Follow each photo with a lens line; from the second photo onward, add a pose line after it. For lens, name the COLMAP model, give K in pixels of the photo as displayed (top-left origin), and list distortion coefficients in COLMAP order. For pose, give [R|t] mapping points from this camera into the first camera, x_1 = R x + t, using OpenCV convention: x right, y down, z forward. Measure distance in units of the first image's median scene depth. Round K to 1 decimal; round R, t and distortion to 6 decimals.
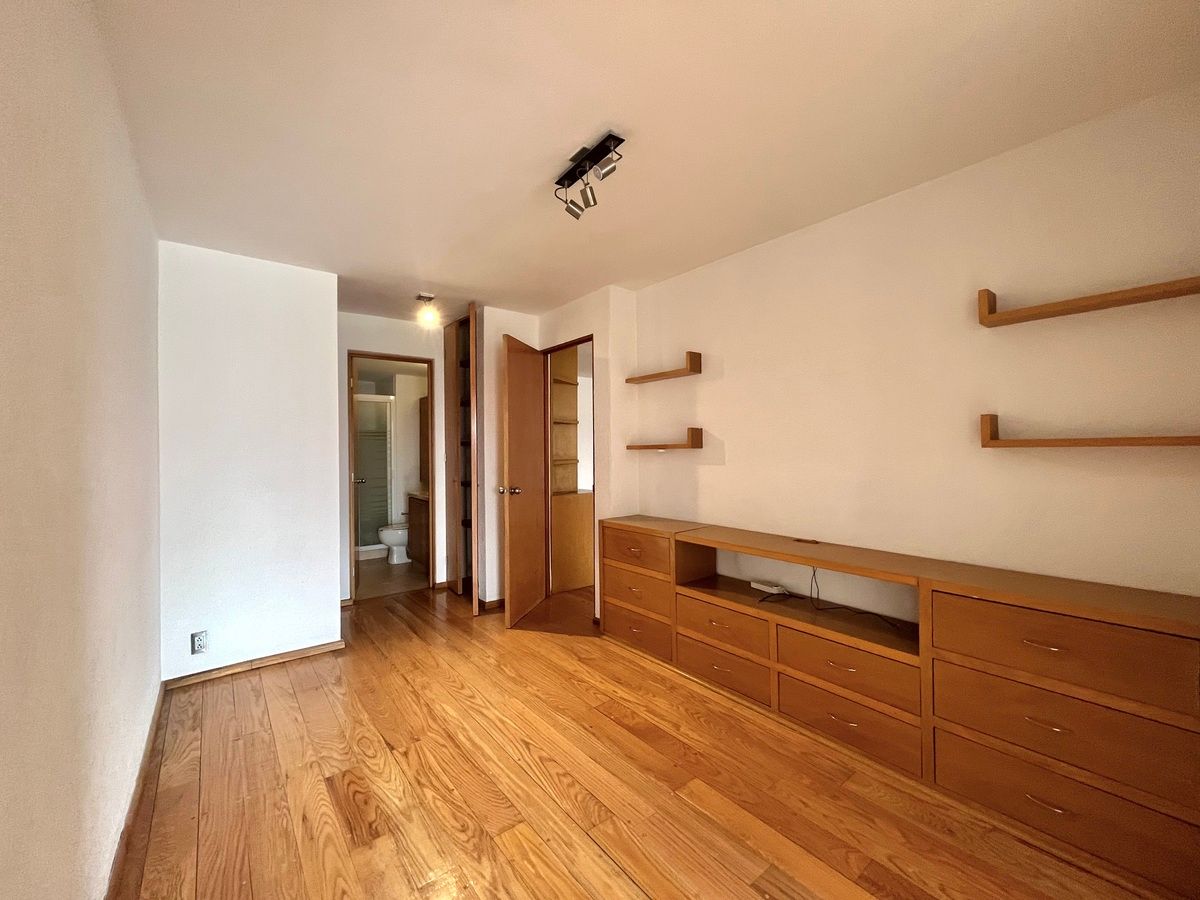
lens RADIAL K [[487.7, 0, 601.2], [0, 487.7, 446.3], [0, 0, 1]] dist [-0.006609, -0.000398]
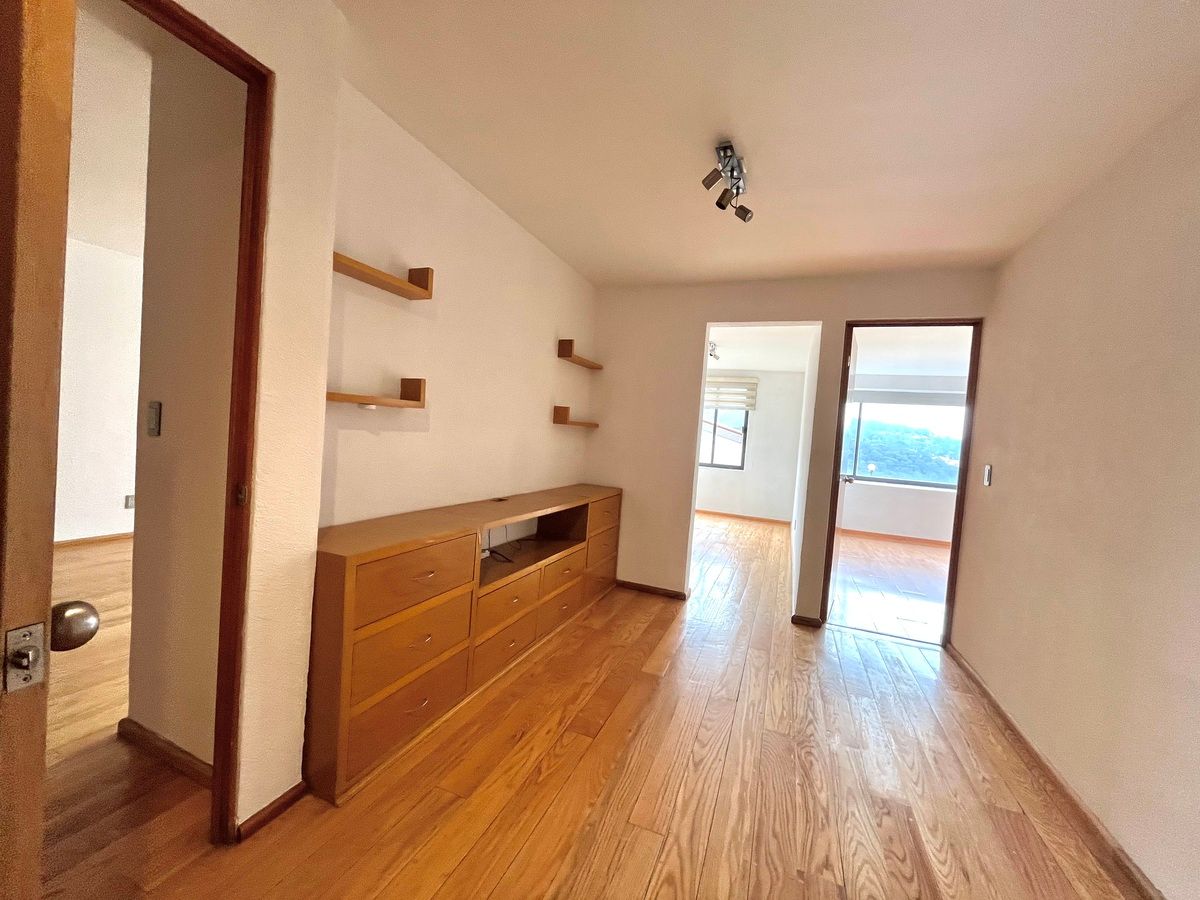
lens RADIAL K [[487.7, 0, 598.3], [0, 487.7, 446.0], [0, 0, 1]] dist [-0.006609, -0.000398]
pose [[-0.497171, -0.052663, 0.866053, -0.790957], [-0.069809, 0.997348, 0.020572, 0.037485], [-0.864839, -0.050231, -0.499529, 1.620758]]
